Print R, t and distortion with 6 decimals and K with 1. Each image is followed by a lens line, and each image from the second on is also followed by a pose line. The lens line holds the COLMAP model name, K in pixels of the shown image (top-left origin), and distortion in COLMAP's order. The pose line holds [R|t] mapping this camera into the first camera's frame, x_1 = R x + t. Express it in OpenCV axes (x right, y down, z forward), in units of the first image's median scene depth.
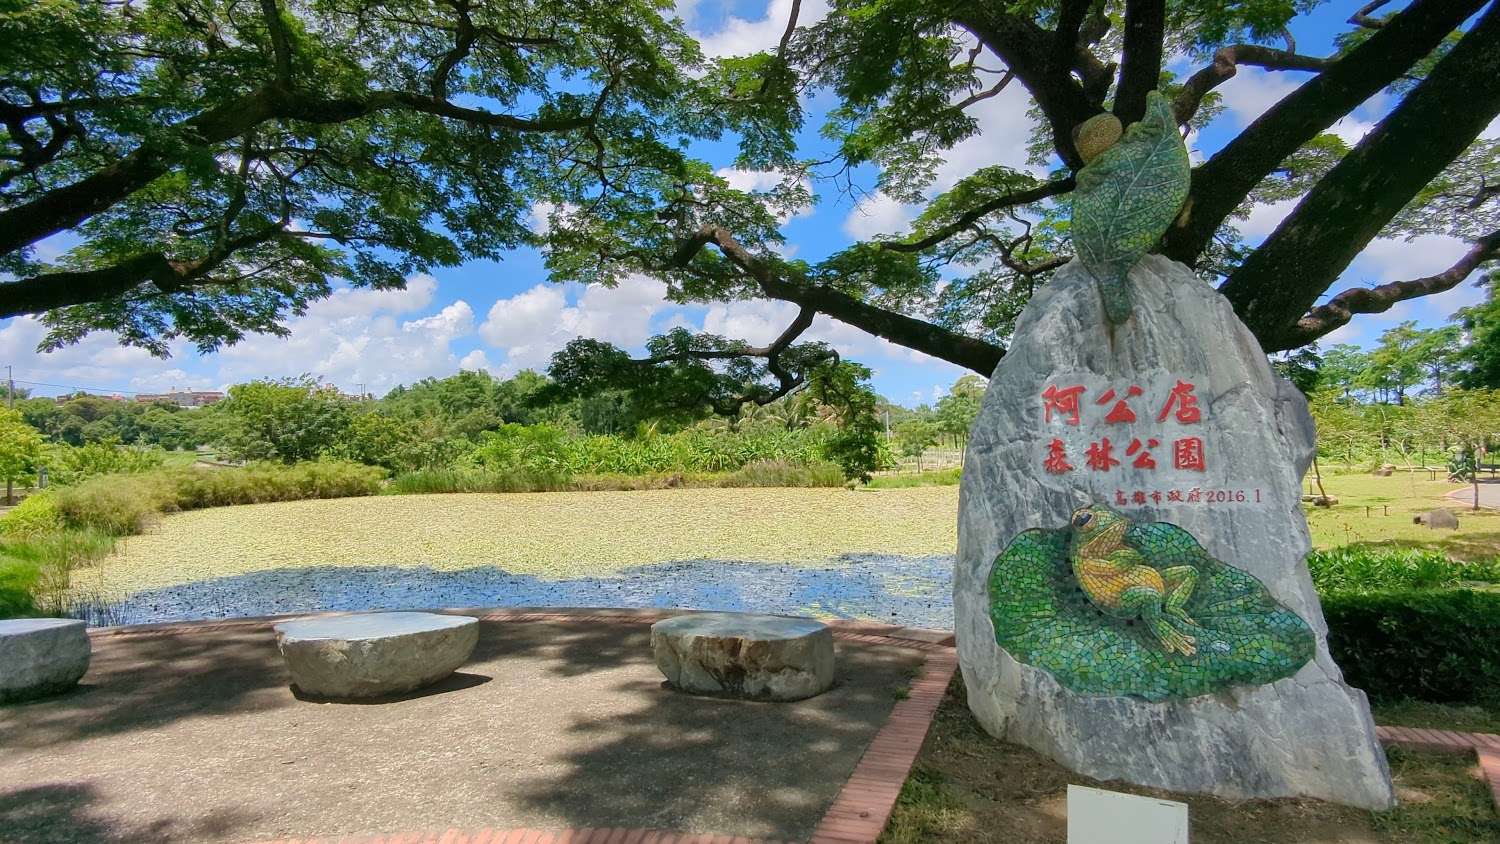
lens RADIAL K [[856.6, 0, 750.0], [0, 856.6, 422.0], [0, 0, 1]] dist [0.036050, -0.023408]
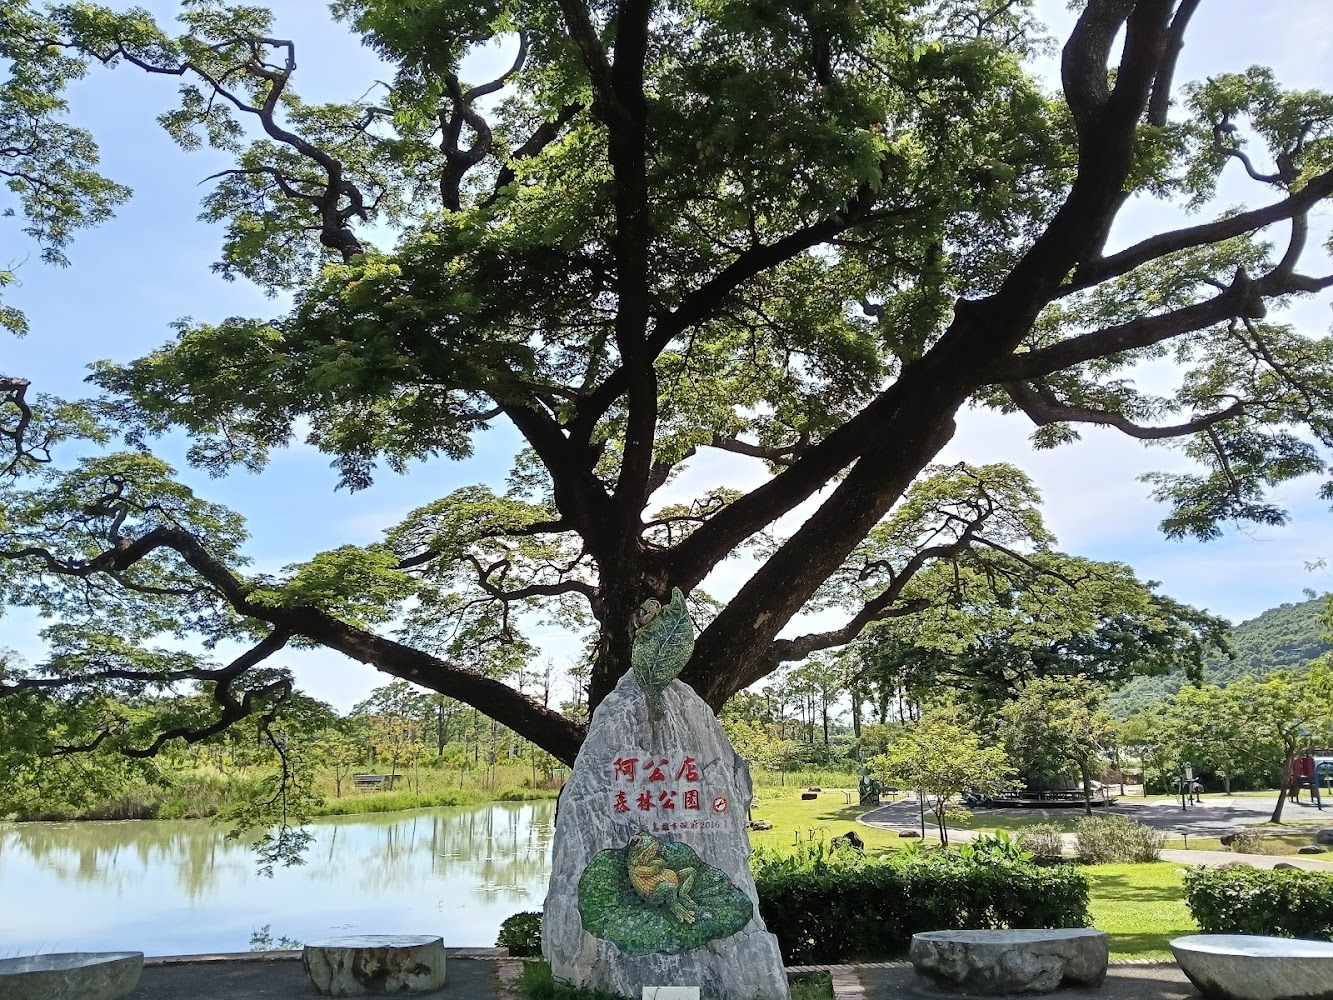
lens RADIAL K [[1137.2, 0, 666.5], [0, 1137.2, 500.0], [0, 0, 1]] dist [-0.008832, -0.005319]
pose [[0.877355, 0.112464, 0.466477, -0.640885], [-0.010596, 0.976450, -0.215486, -0.055958], [-0.479725, 0.184114, 0.857884, -0.998762]]
